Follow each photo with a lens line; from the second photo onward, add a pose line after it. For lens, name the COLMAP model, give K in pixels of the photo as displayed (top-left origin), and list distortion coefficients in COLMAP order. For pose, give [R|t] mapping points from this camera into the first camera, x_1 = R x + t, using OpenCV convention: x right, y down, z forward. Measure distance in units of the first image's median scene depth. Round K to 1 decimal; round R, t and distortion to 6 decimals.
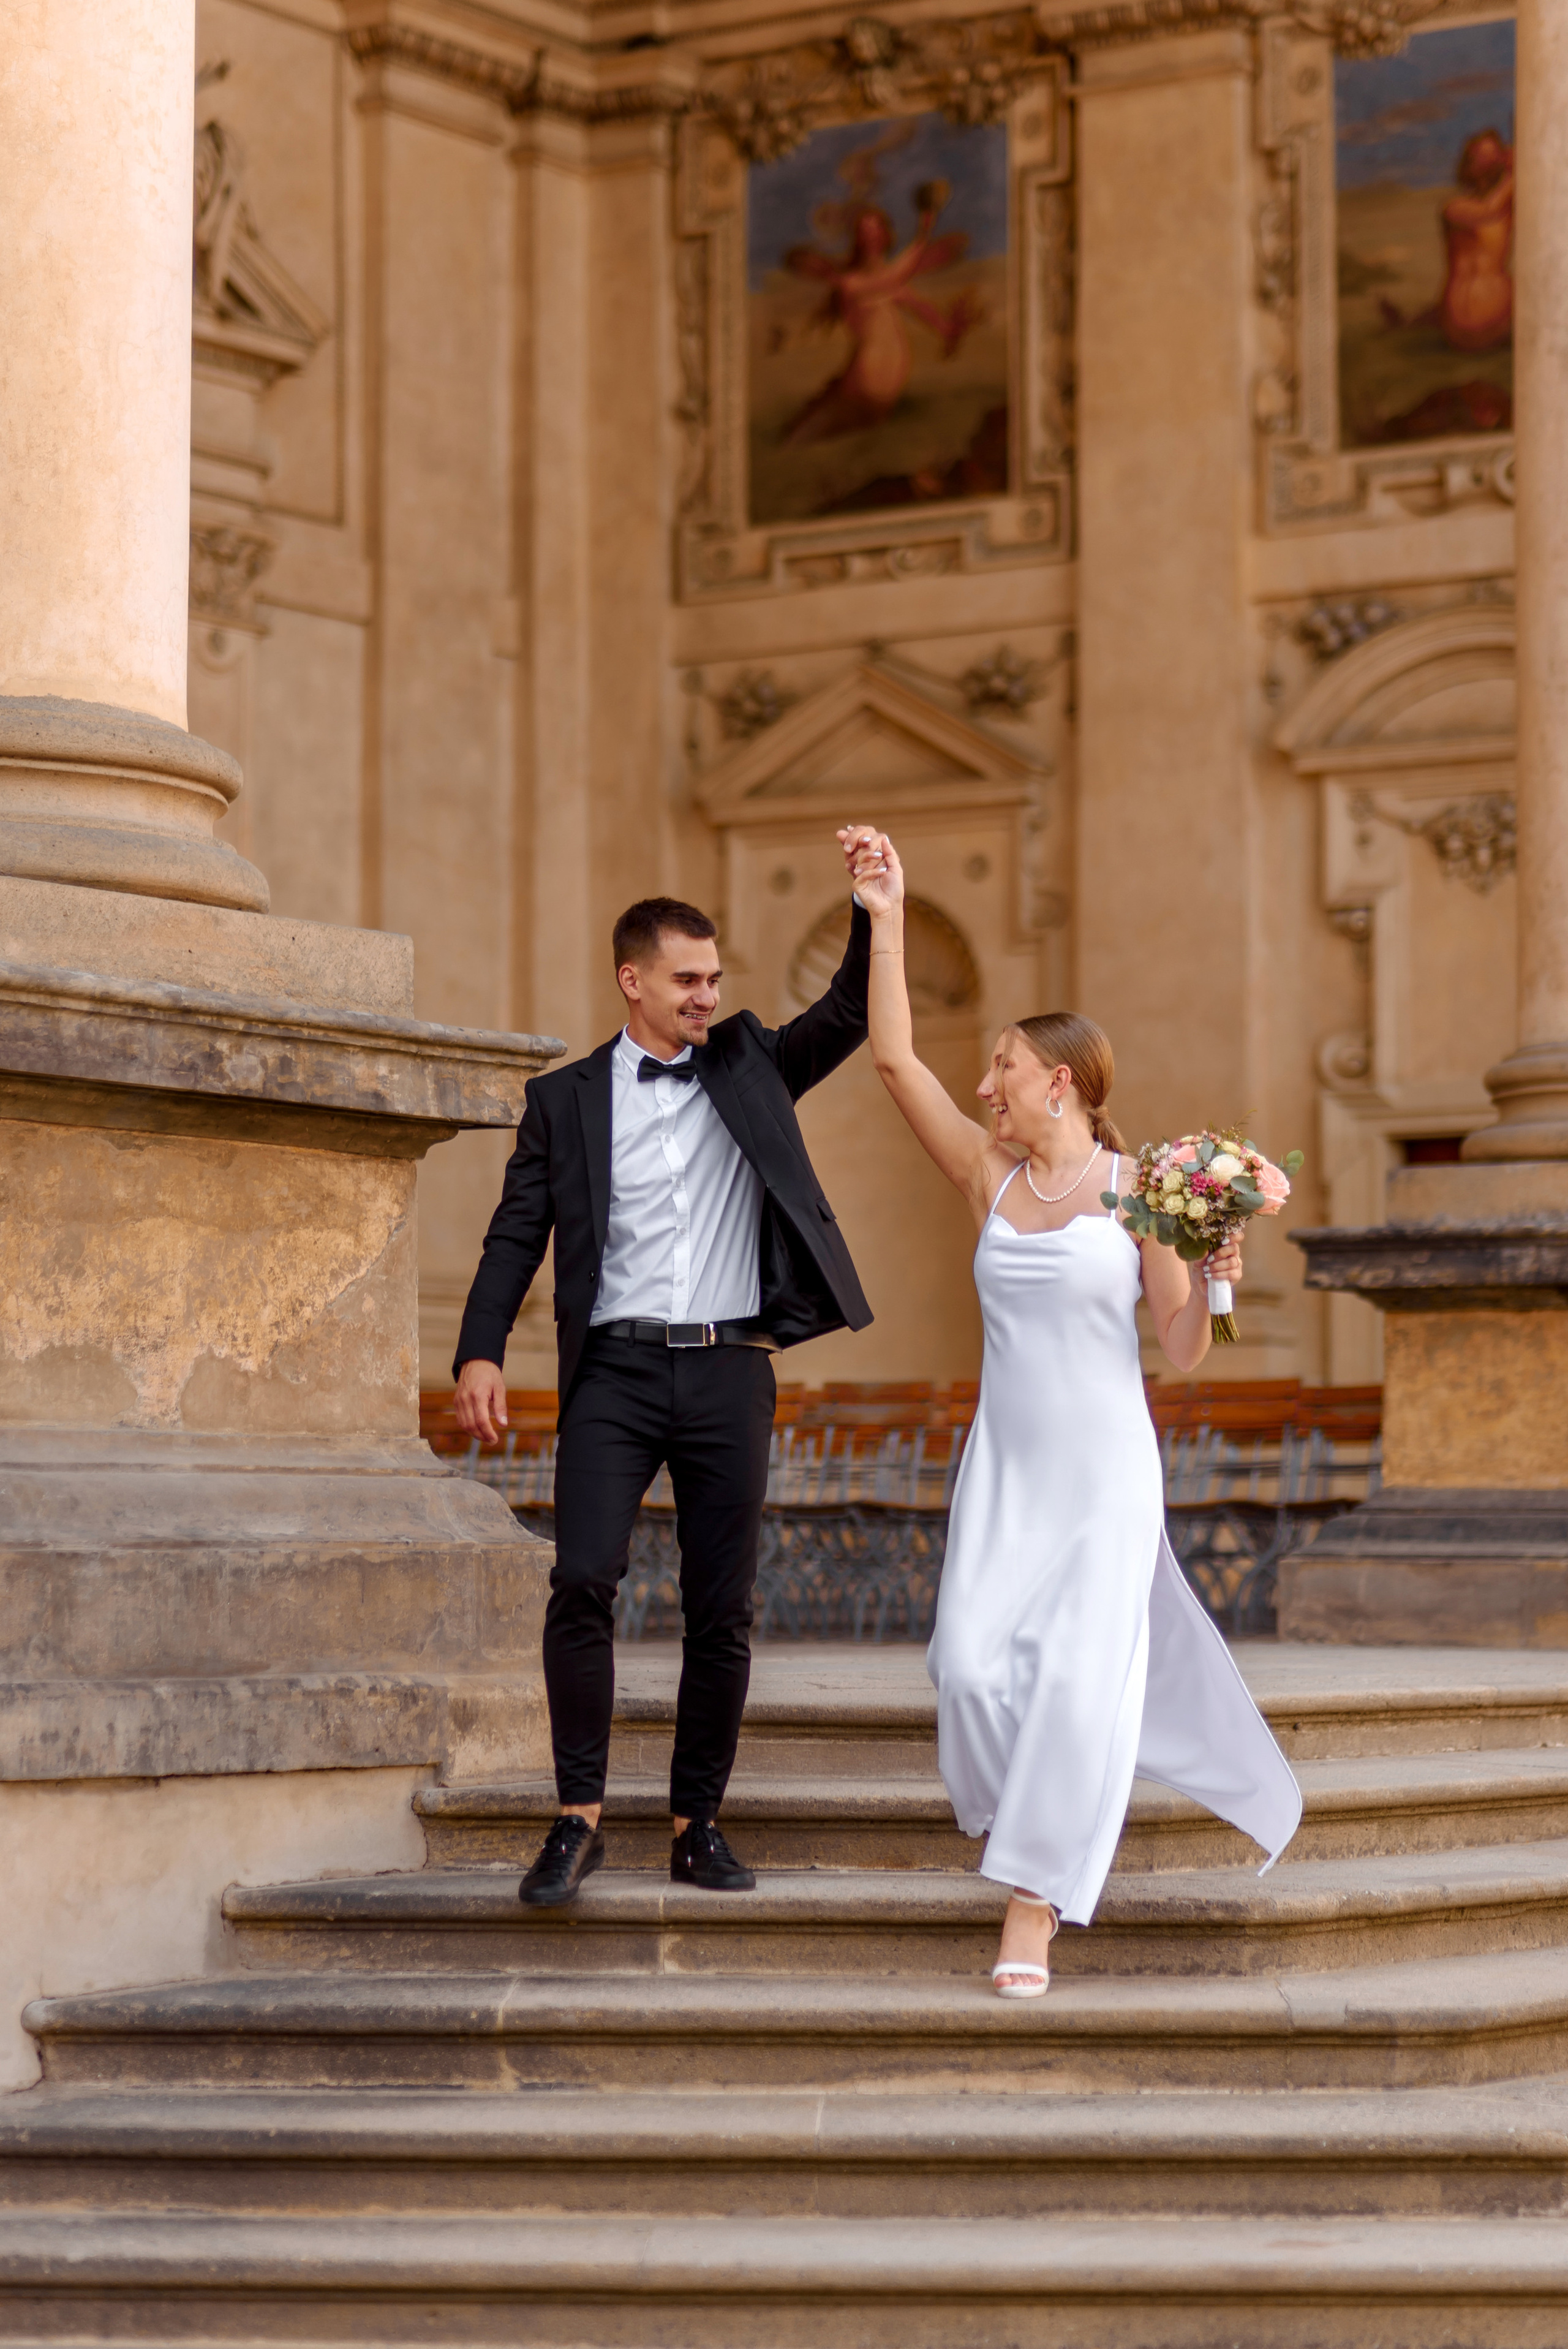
lens RADIAL K [[5748.5, 0, 770.2], [0, 5748.5, 1326.3], [0, 0, 1]] dist [-0.014791, 0.000000]
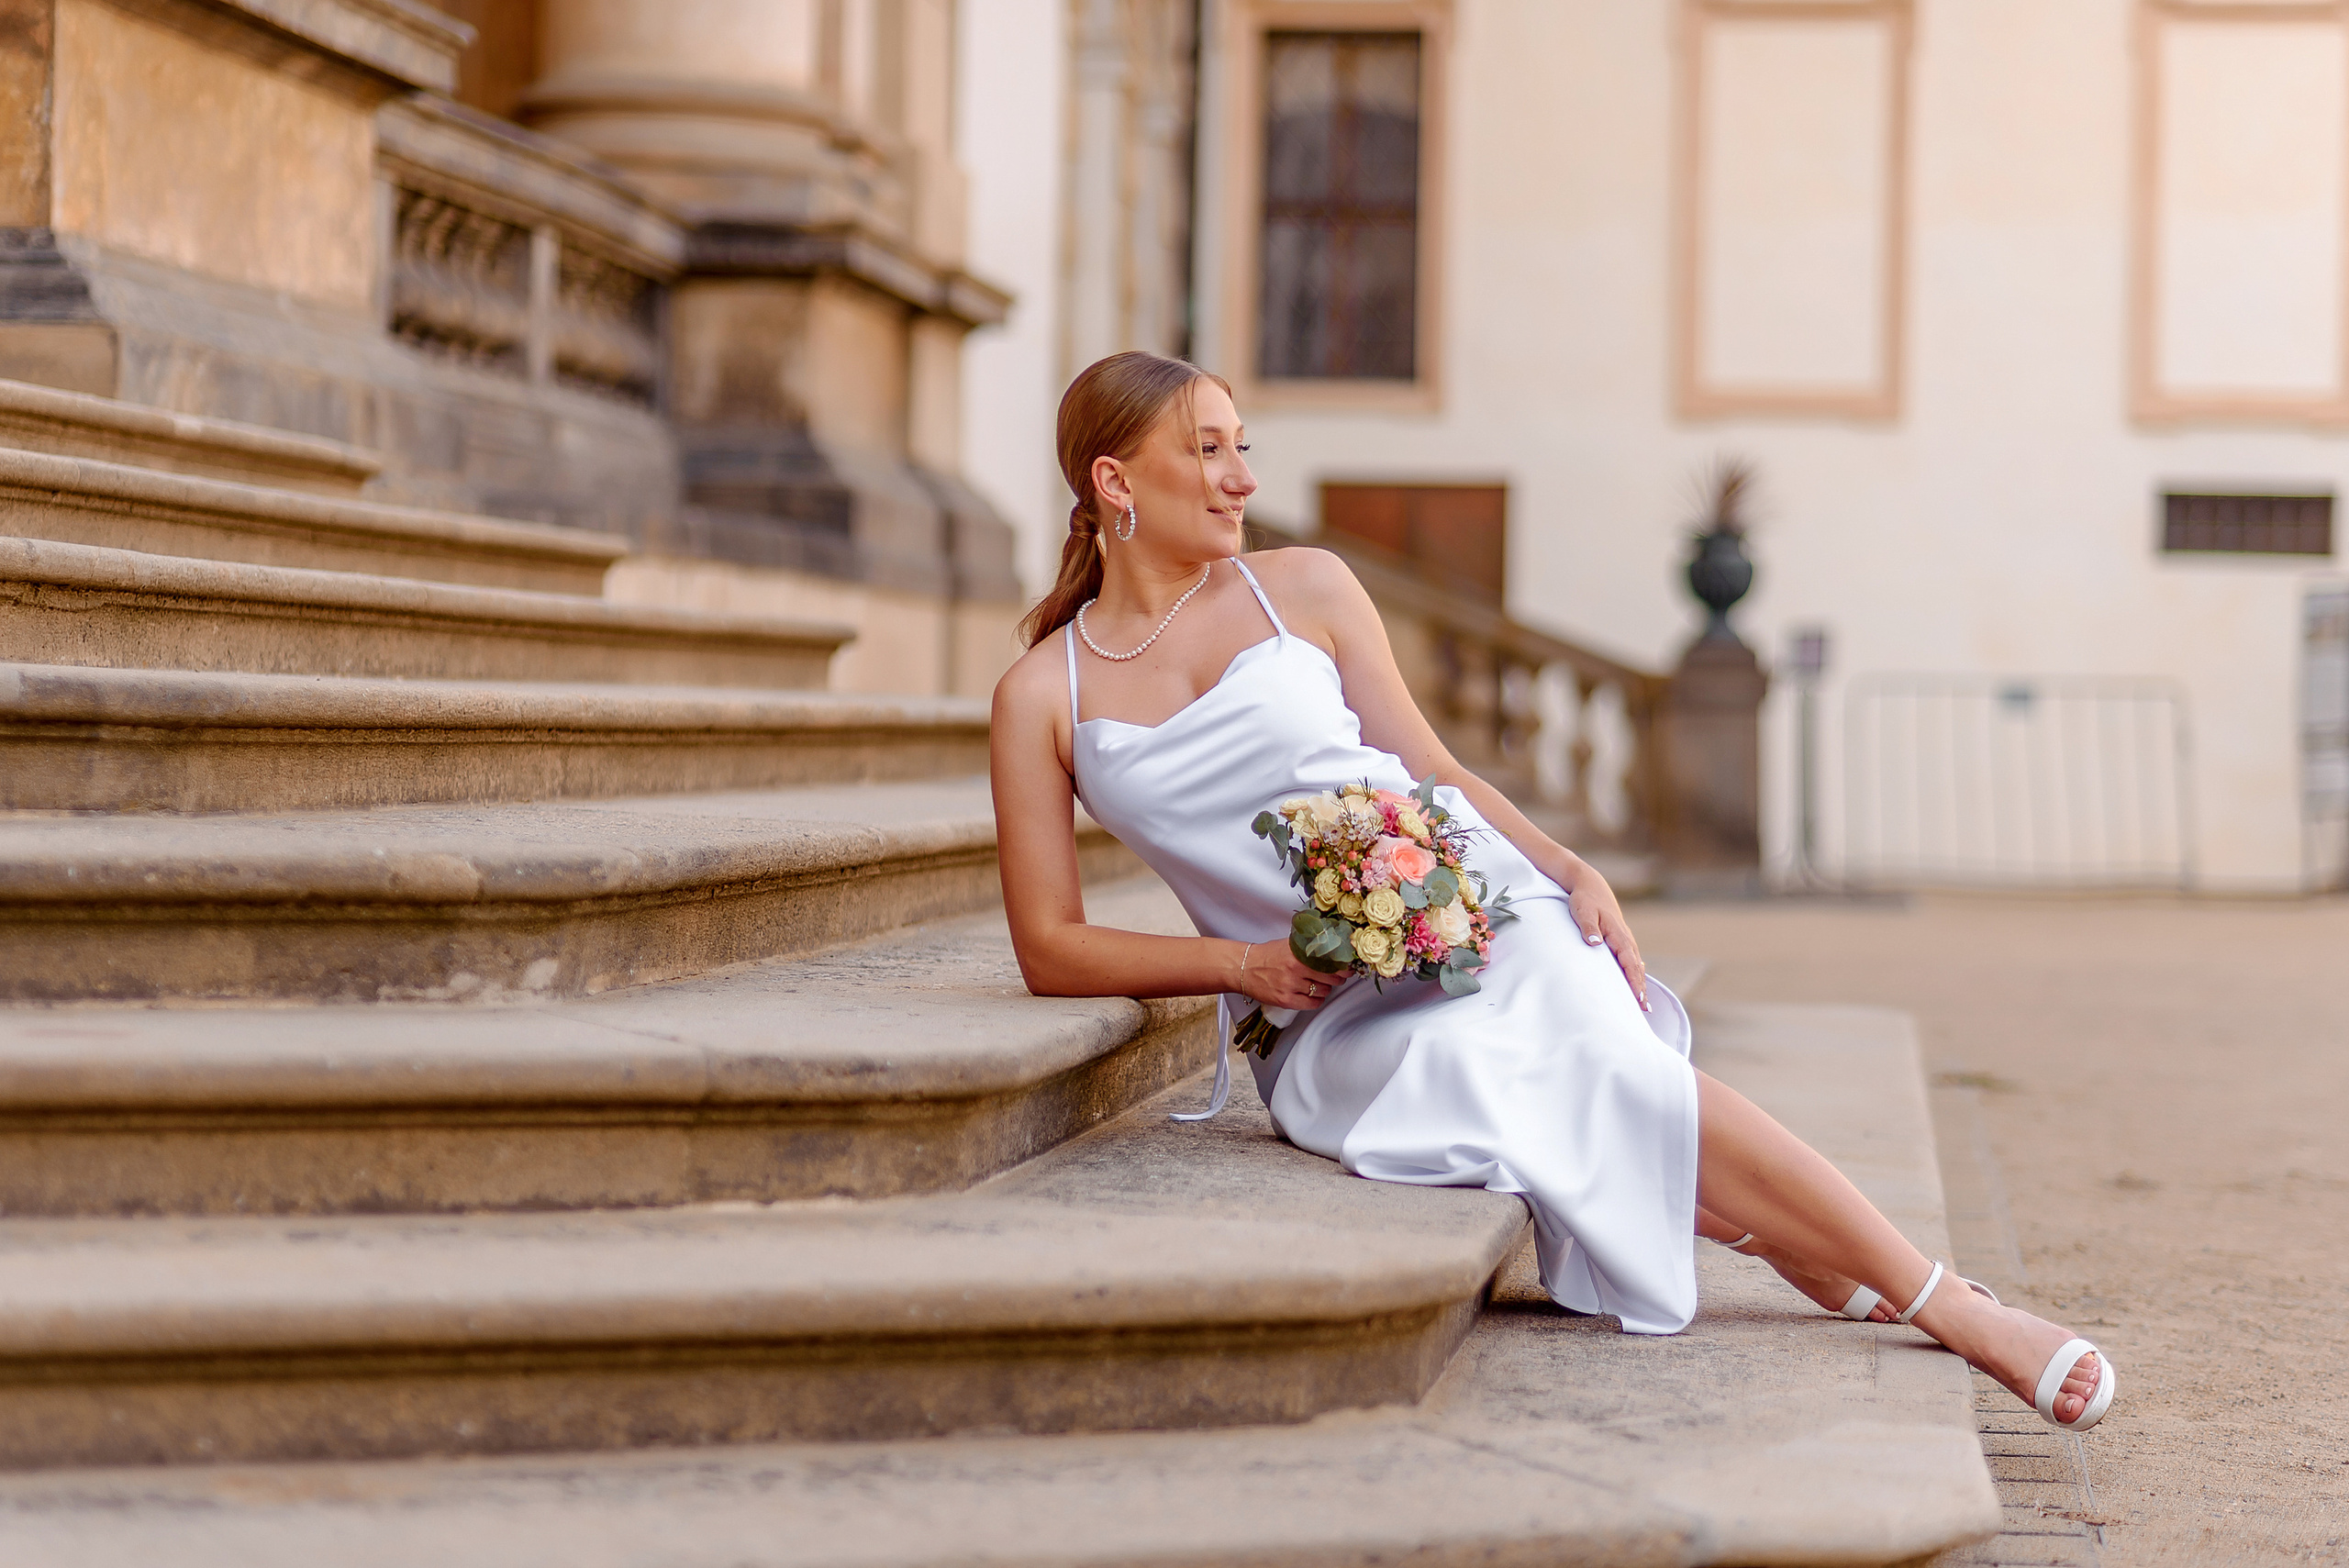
lens RADIAL K [[5749.1, 0, 1178.5], [0, 5749.1, 790.6], [0, 0, 1]] dist [-0.014791, 0.000000]
pose [[0.882882, 0.013116, 0.469411, -0.042094], [-0.039230, 0.998176, 0.045895, 0.059028], [-0.467953, -0.058935, 0.881786, 0.254523]]
